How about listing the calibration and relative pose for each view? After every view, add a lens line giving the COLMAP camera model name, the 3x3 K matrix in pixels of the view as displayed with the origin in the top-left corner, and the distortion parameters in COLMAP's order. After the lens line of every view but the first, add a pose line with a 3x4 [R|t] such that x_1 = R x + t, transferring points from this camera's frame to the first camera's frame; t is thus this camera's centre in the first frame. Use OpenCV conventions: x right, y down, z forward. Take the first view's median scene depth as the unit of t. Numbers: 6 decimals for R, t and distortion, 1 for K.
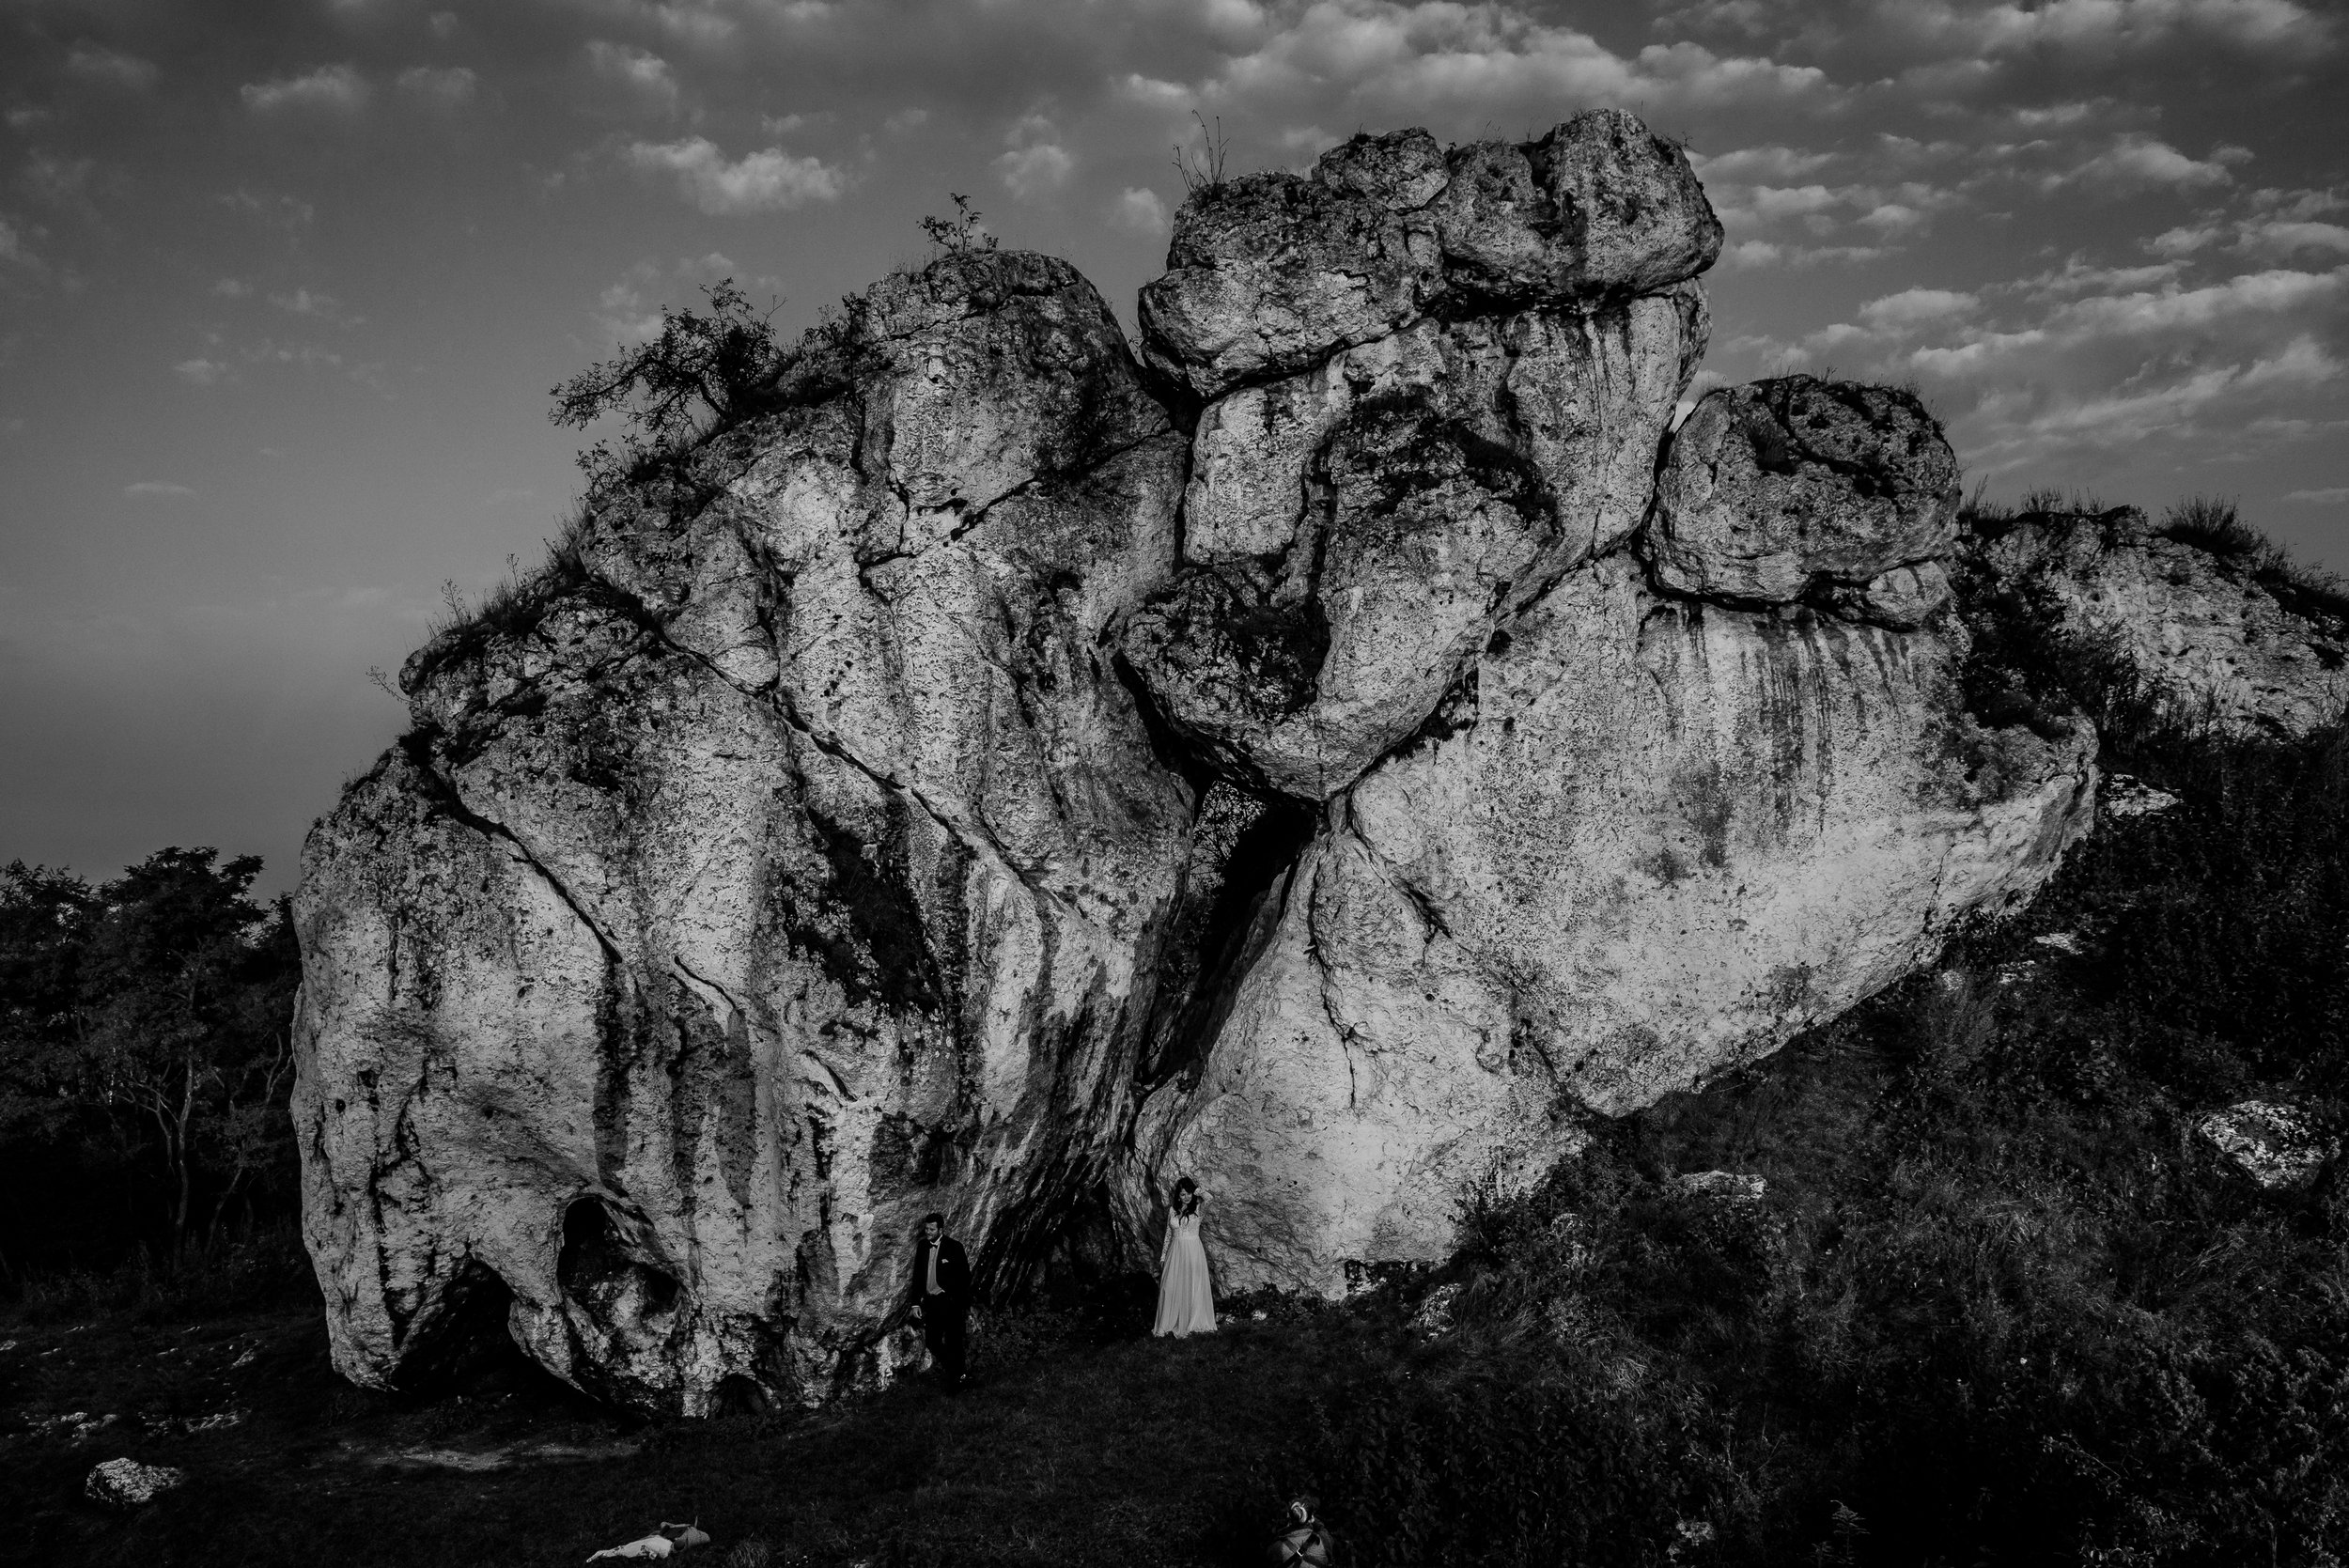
lens RADIAL K [[1952.3, 0, 1279.1], [0, 1952.3, 905.1], [0, 0, 1]] dist [0.001936, 0.000827]
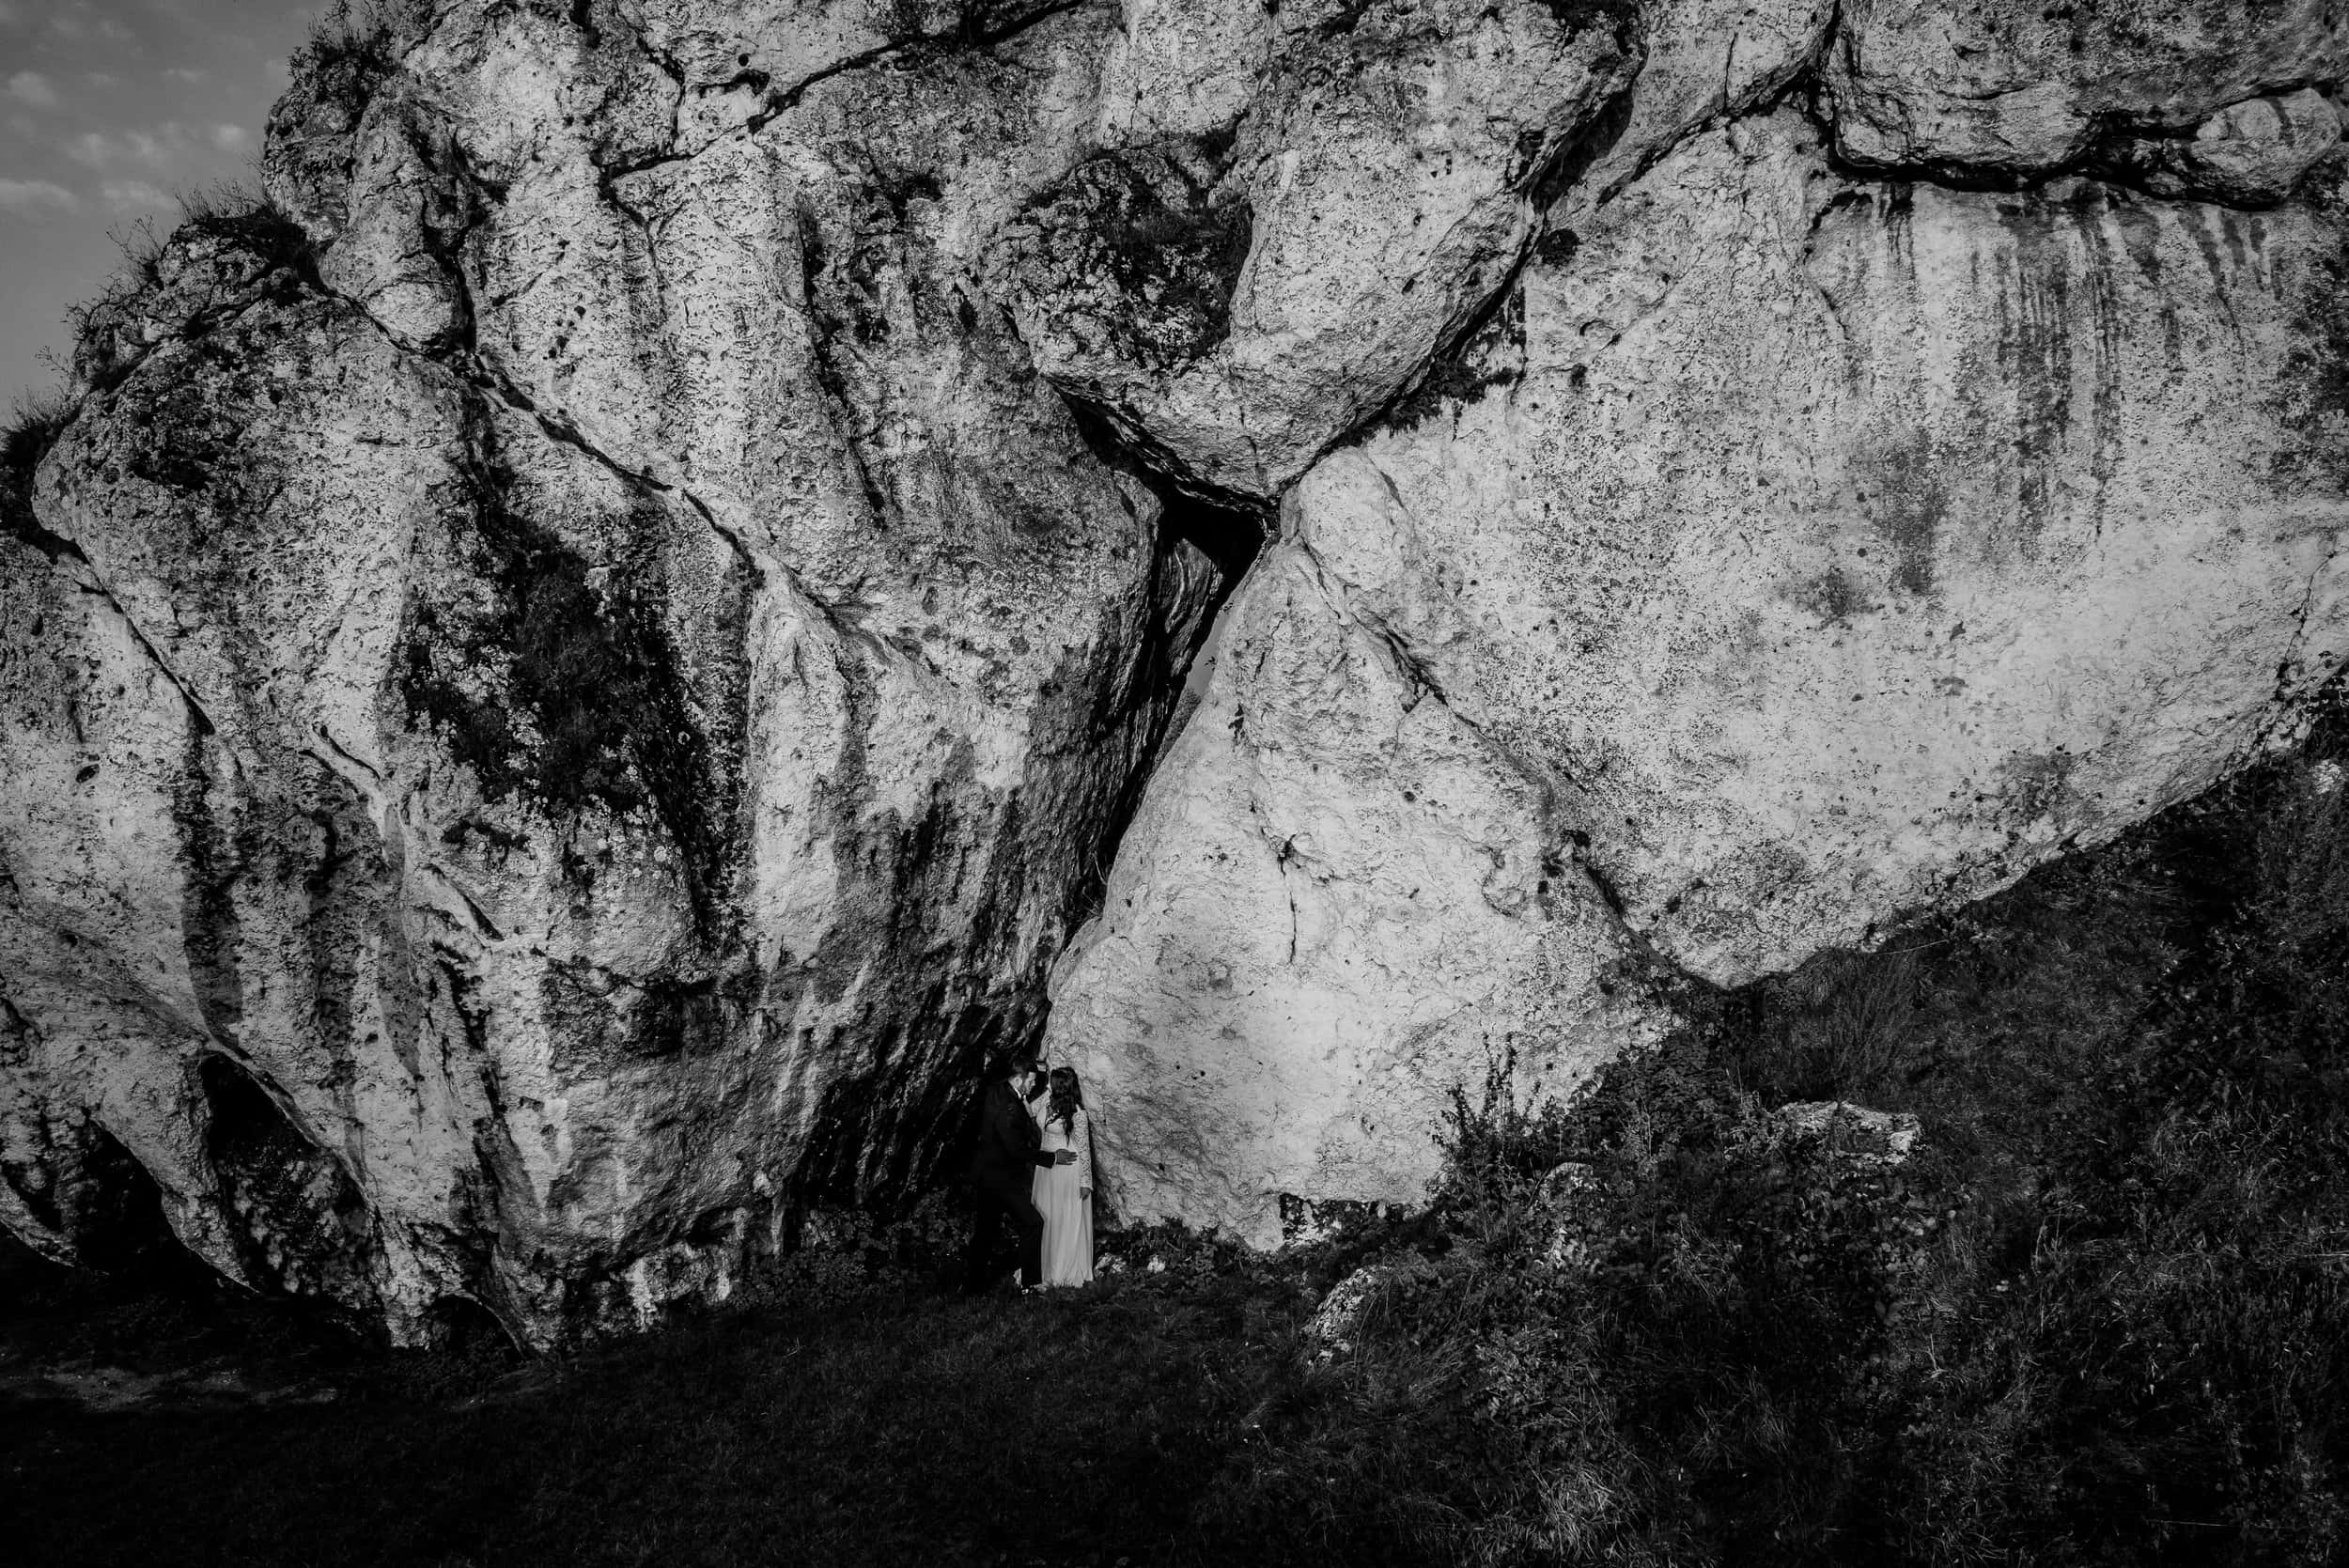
lens RADIAL K [[1956.7, 0, 1174.5], [0, 1956.7, 784.0], [0, 0, 1]] dist [-0.008840, 0.000839]
pose [[0.971743, 0.013103, -0.235677, 0.152635], [-0.000217, 0.998507, 0.054620, 0.007804], [0.236040, -0.053025, 0.970295, 0.355135]]
